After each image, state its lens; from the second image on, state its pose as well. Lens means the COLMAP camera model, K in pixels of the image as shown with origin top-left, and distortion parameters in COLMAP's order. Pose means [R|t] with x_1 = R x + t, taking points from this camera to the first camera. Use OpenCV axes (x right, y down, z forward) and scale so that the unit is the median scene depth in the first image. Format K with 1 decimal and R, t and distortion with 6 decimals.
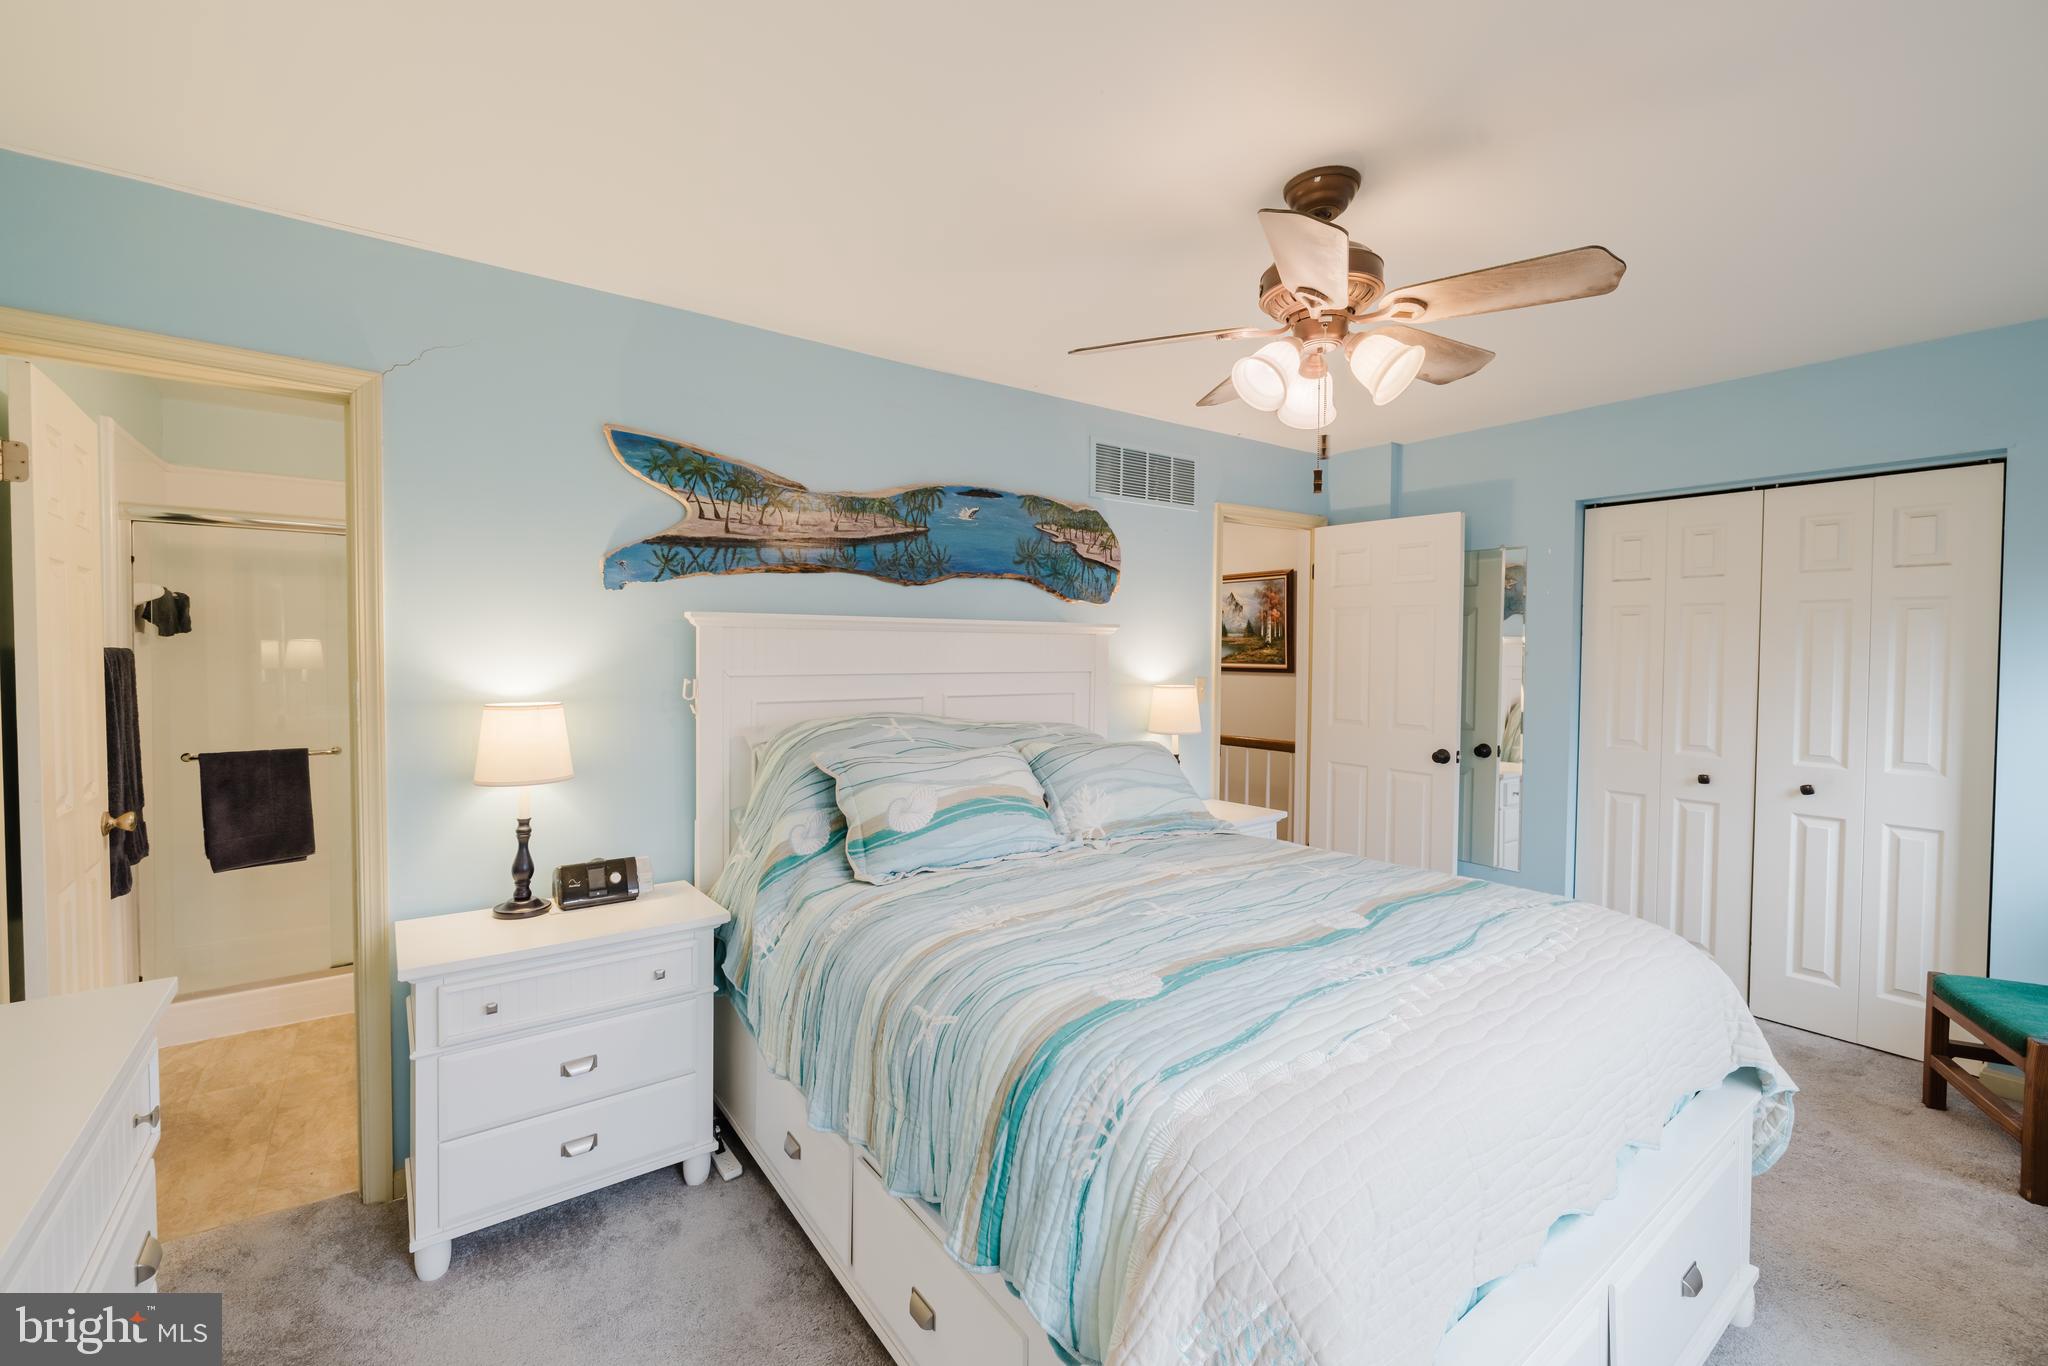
lens RADIAL K [[851.1, 0, 1026.6], [0, 851.1, 663.8], [0, 0, 1]] dist [-0.011738, -0.000245]
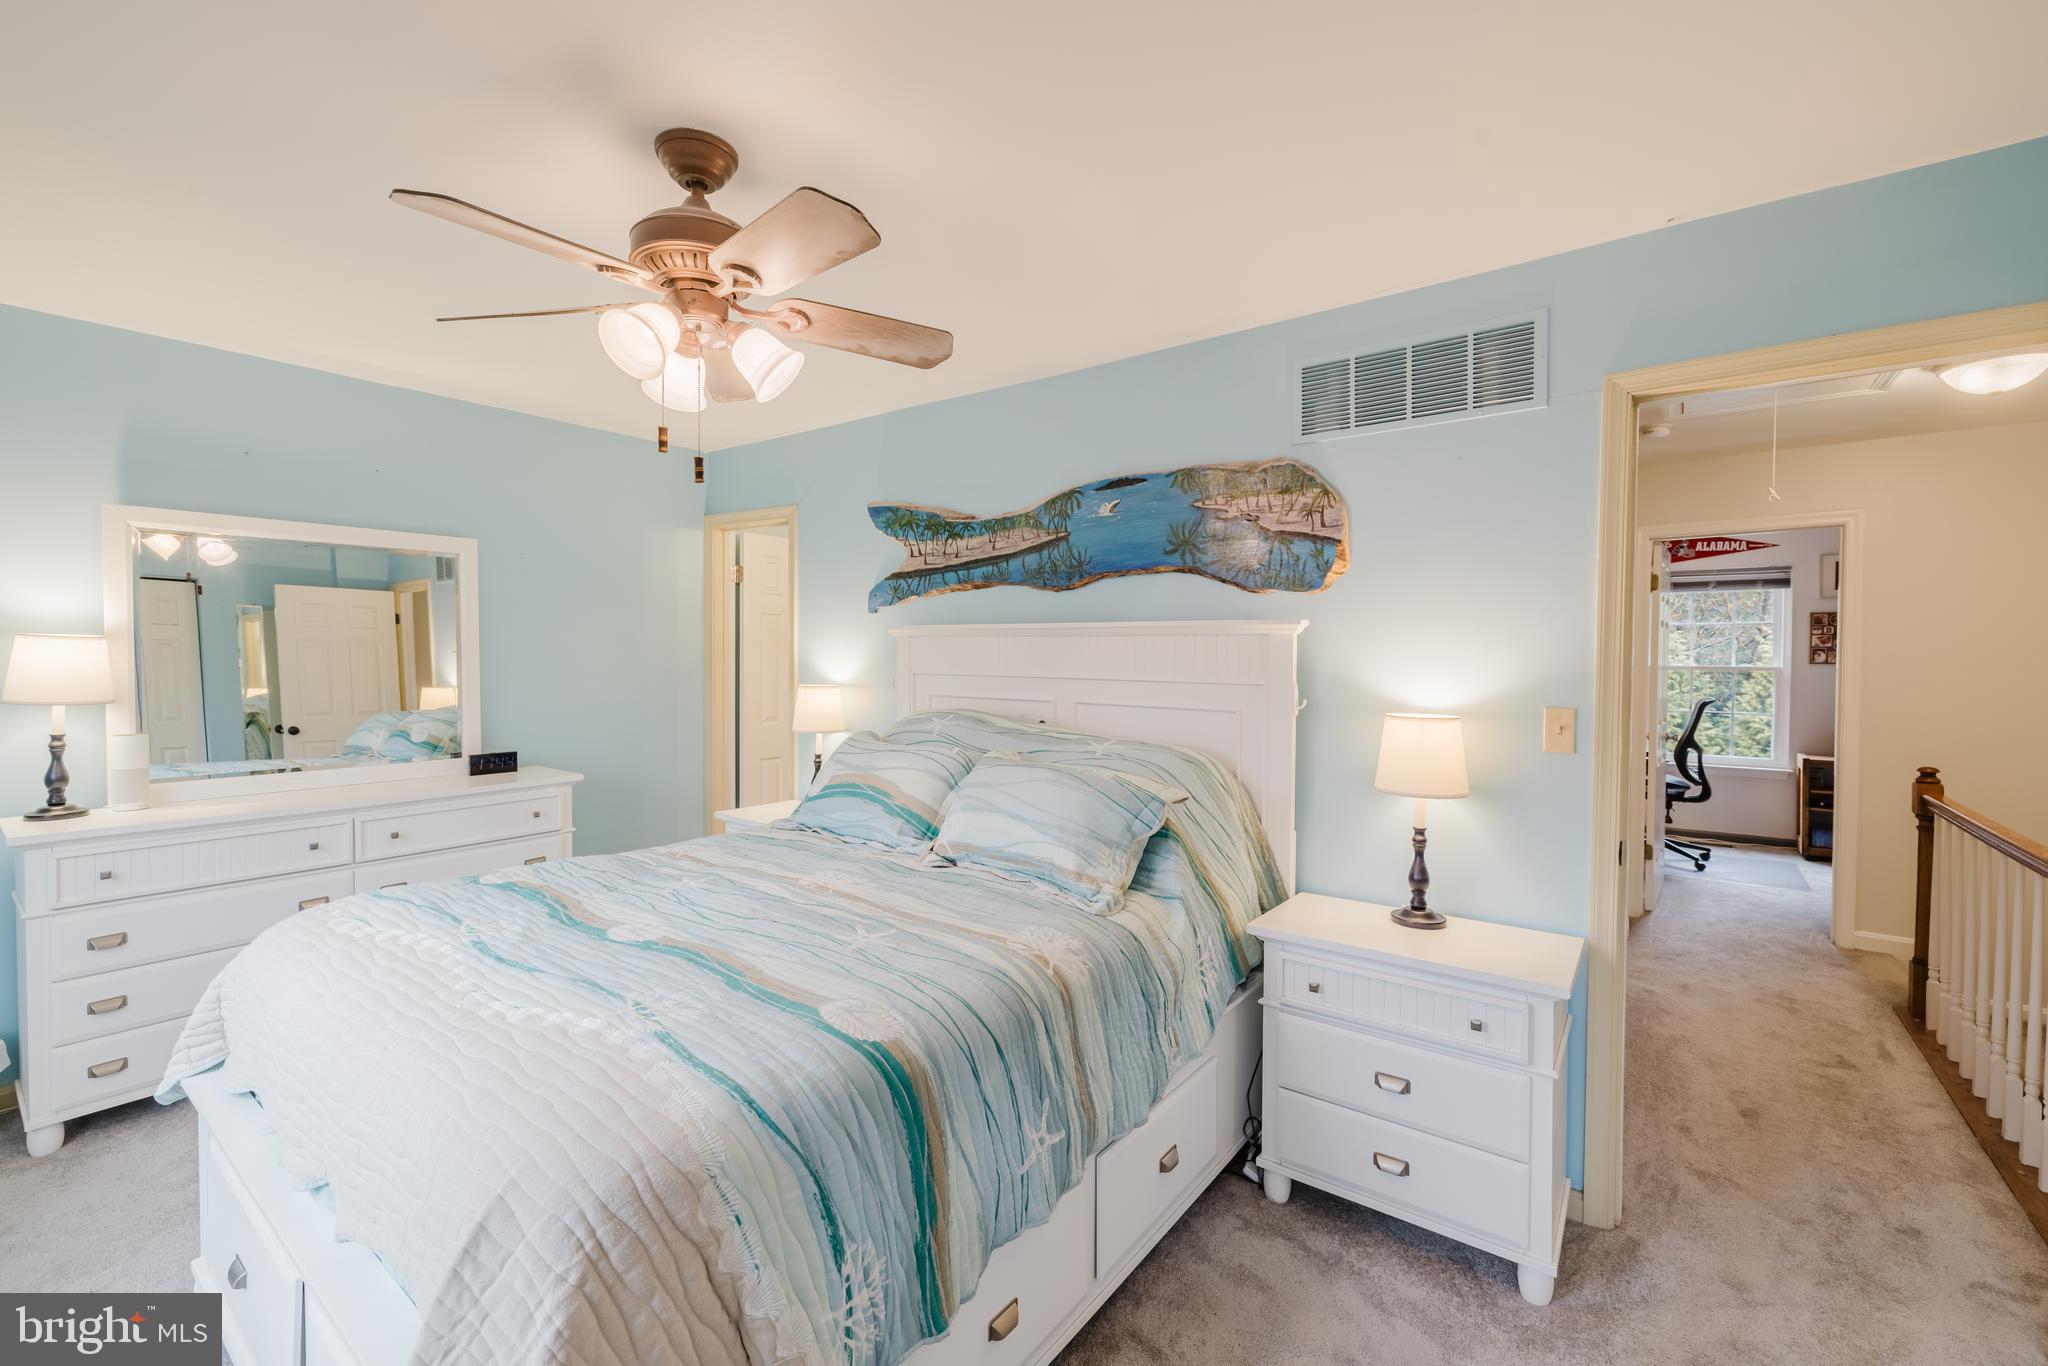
lens RADIAL K [[860.1, 0, 988.2], [0, 860.1, 628.9], [0, 0, 1]] dist [0.002718, 0.000115]
pose [[0.255857, -0.031611, -0.966198, 0.773169], [-0.027321, 0.998830, -0.039914, -0.003962], [0.966328, 0.036609, 0.254694, 0.616157]]
